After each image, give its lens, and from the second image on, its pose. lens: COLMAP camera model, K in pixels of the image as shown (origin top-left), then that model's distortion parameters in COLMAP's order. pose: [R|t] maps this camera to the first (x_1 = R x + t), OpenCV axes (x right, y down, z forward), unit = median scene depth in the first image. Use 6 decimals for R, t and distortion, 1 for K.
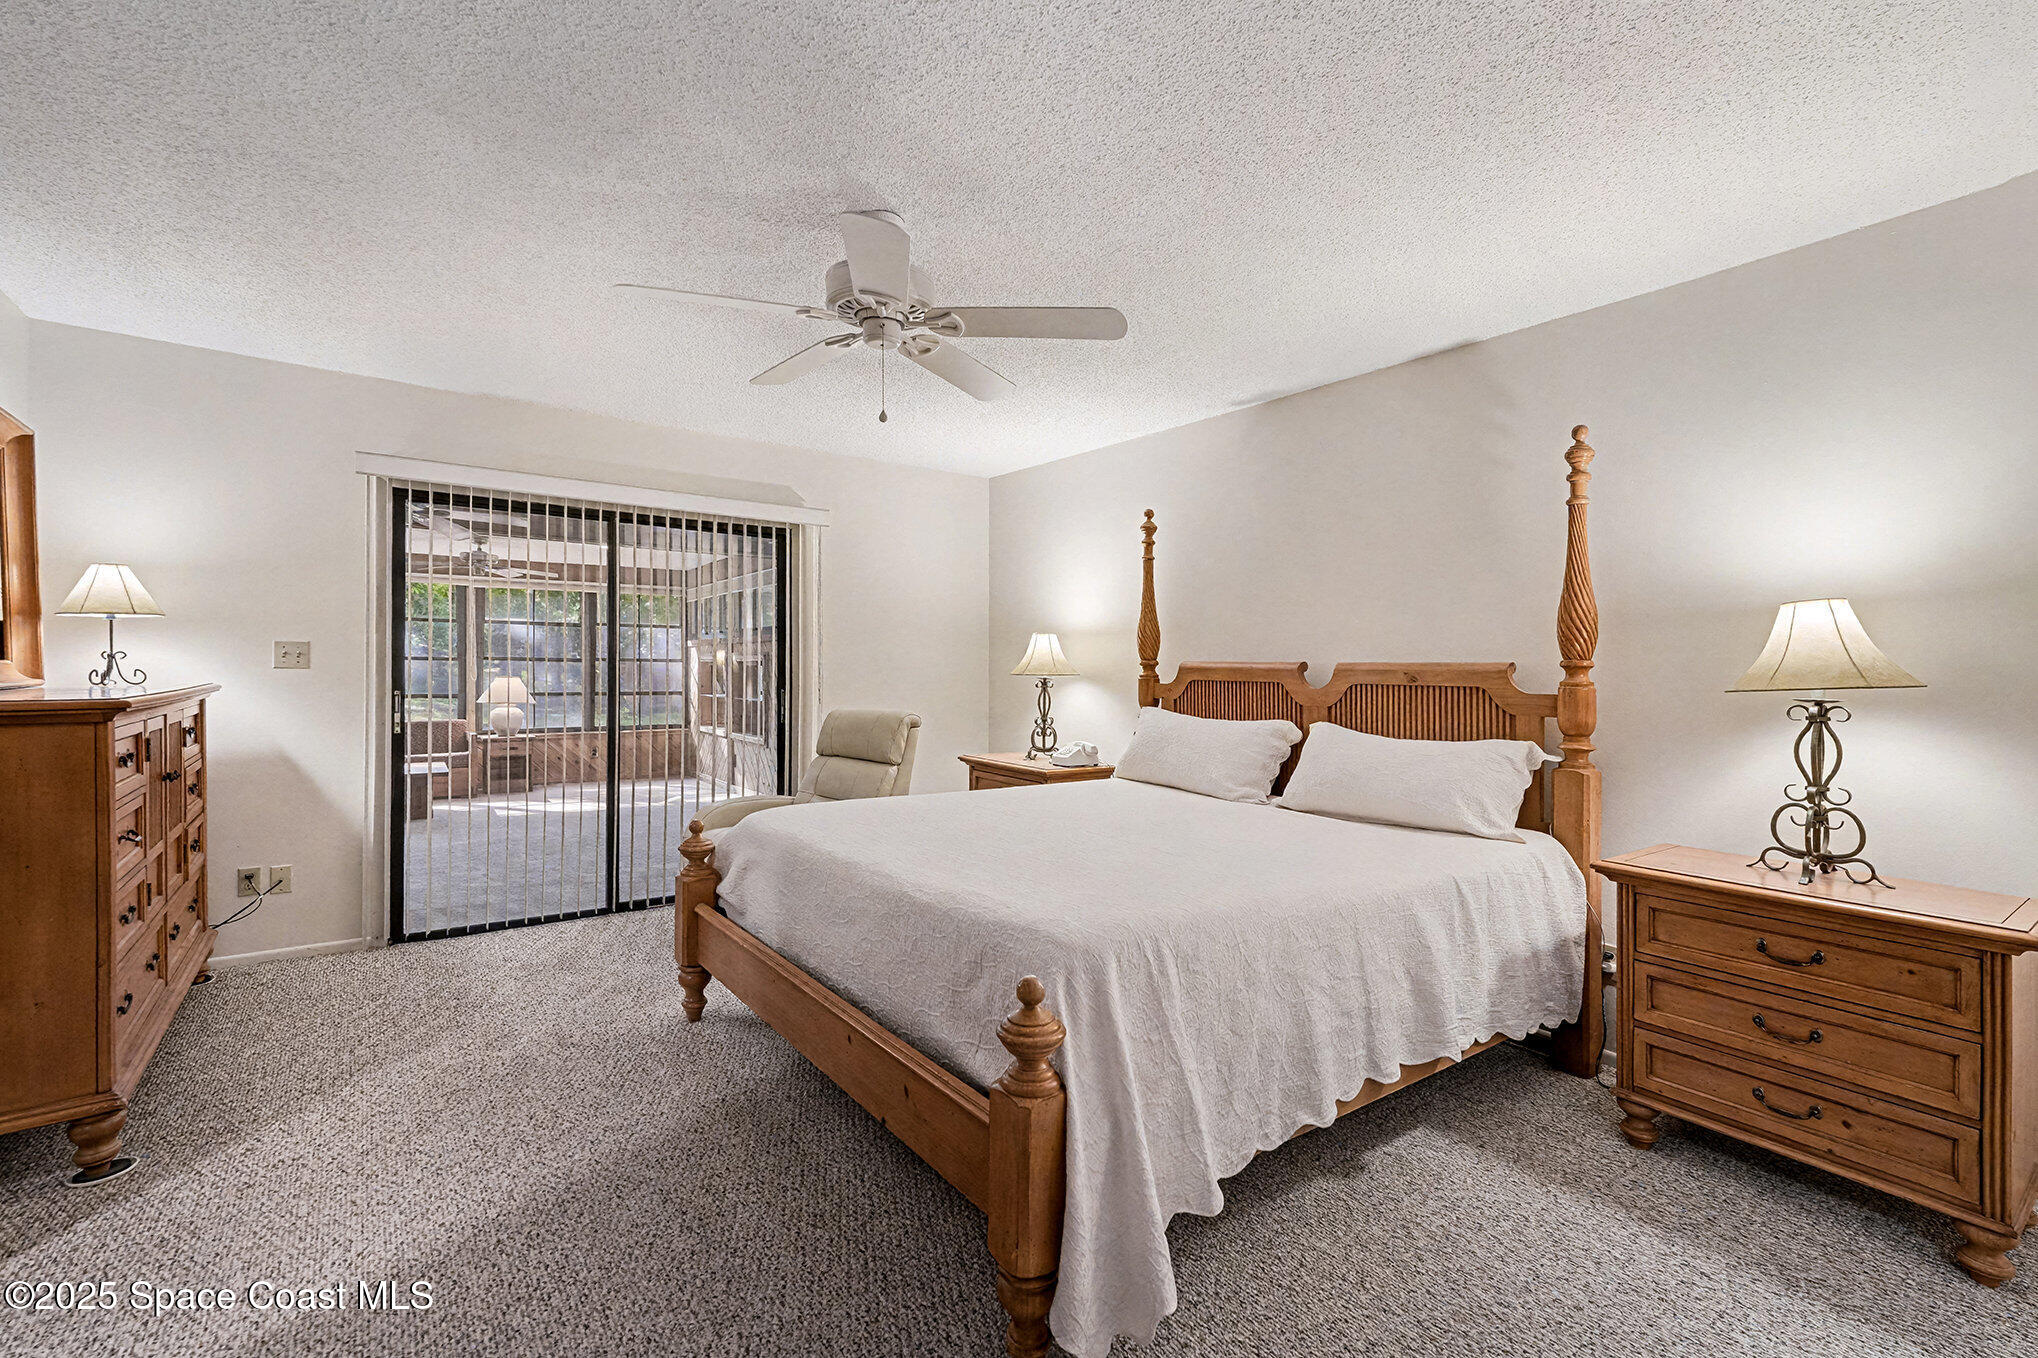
lens RADIAL K [[907.2, 0, 1028.8], [0, 907.2, 684.8], [0, 0, 1]] dist [0.009312, -0.000135]
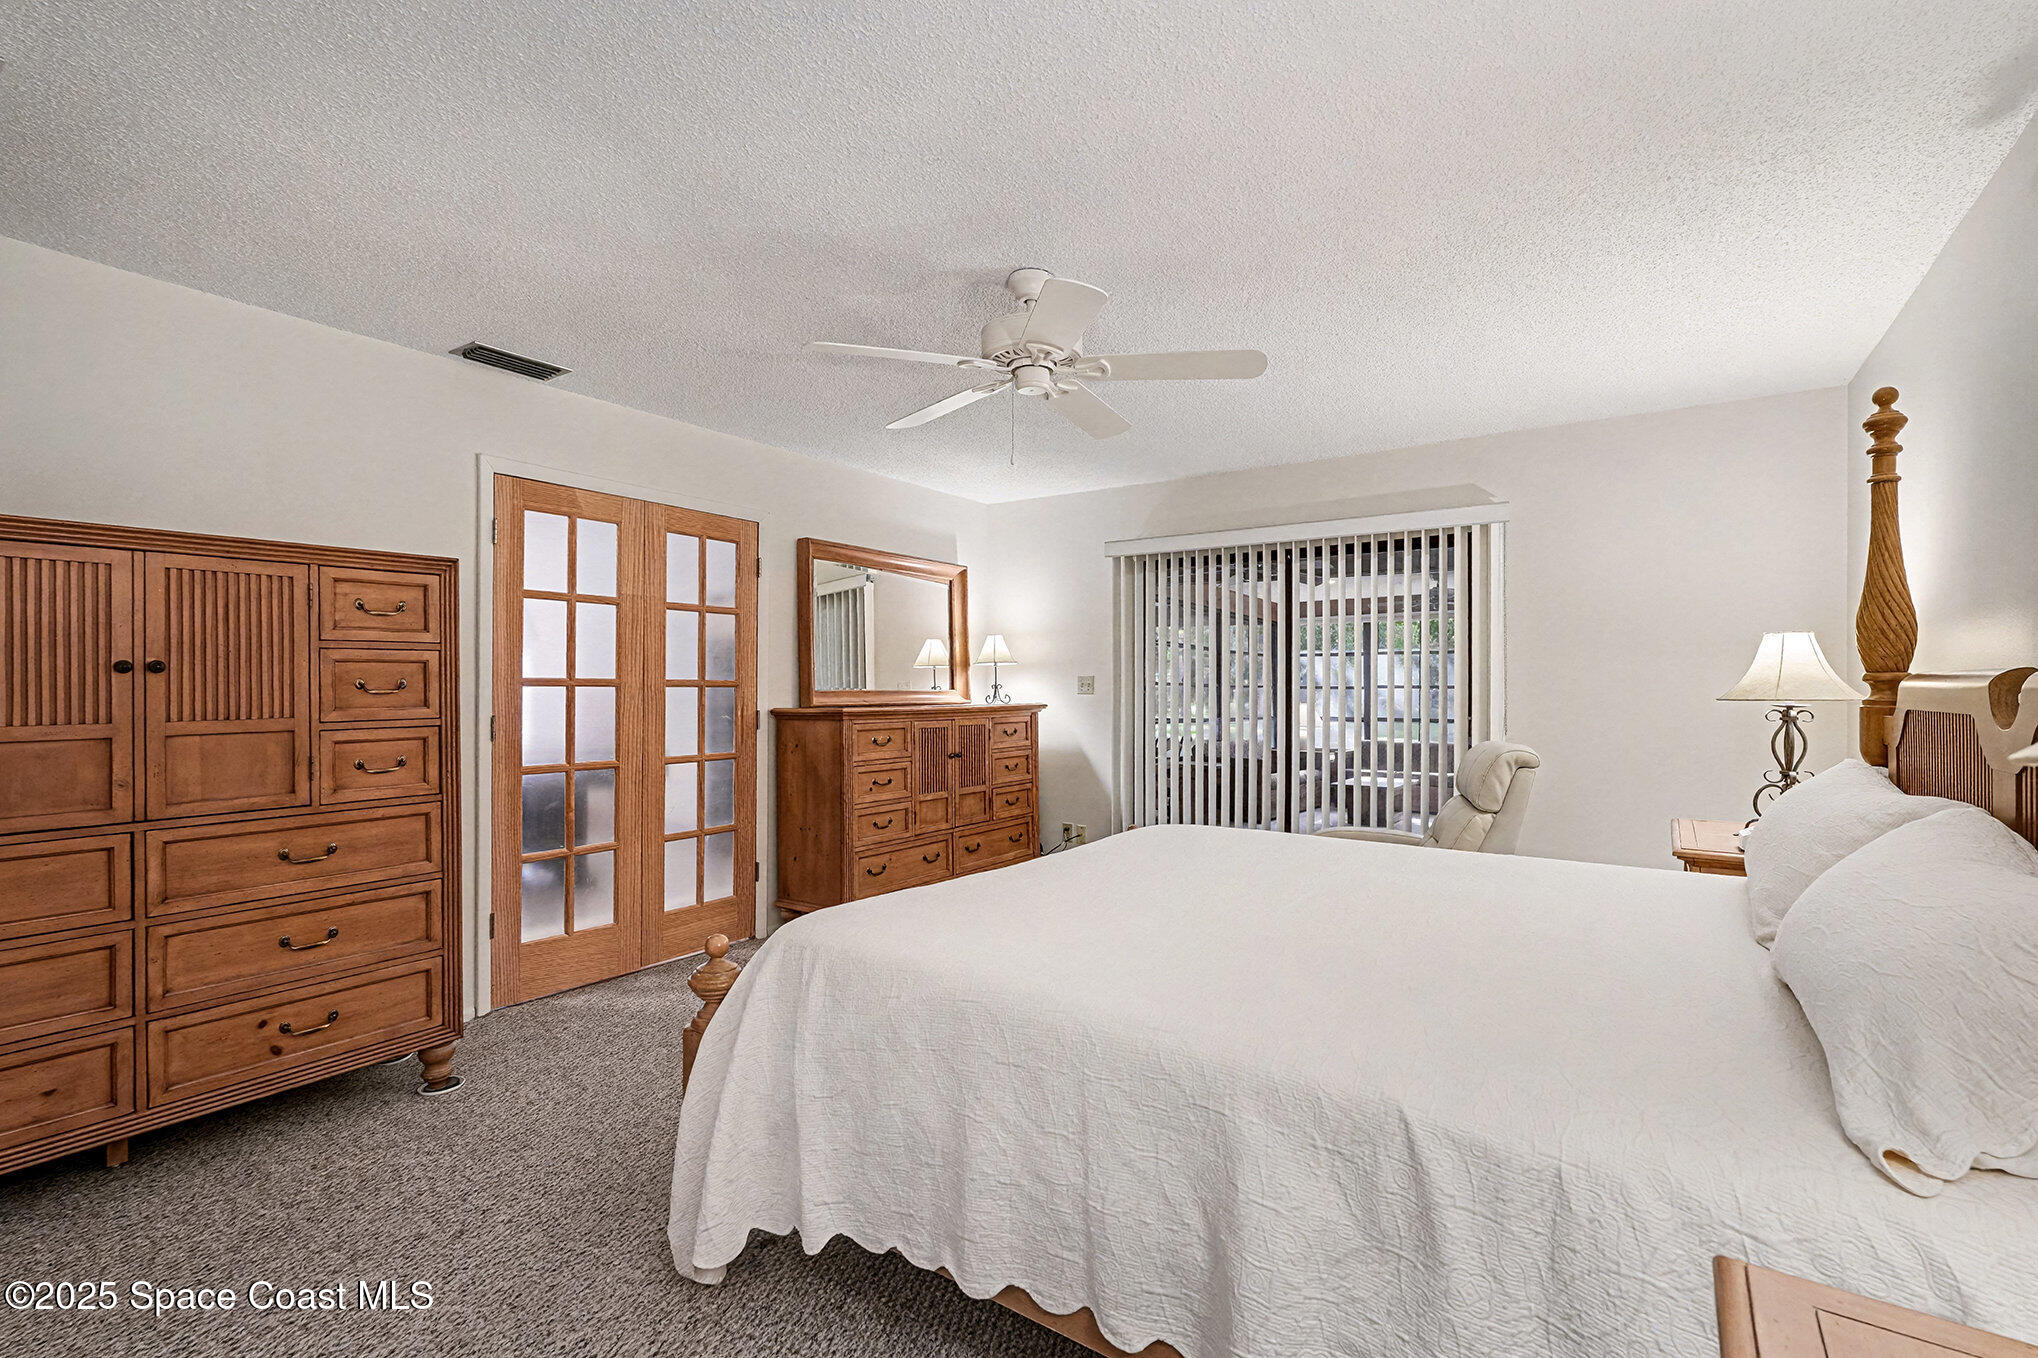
lens RADIAL K [[907.2, 0, 1028.8], [0, 907.2, 684.8], [0, 0, 1]] dist [0.009312, -0.000135]
pose [[0.327213, -0.014410, -0.944841, 0.473345], [-0.017686, 0.999615, -0.021370, 0.000653], [0.944785, 0.023703, 0.326833, 0.355216]]
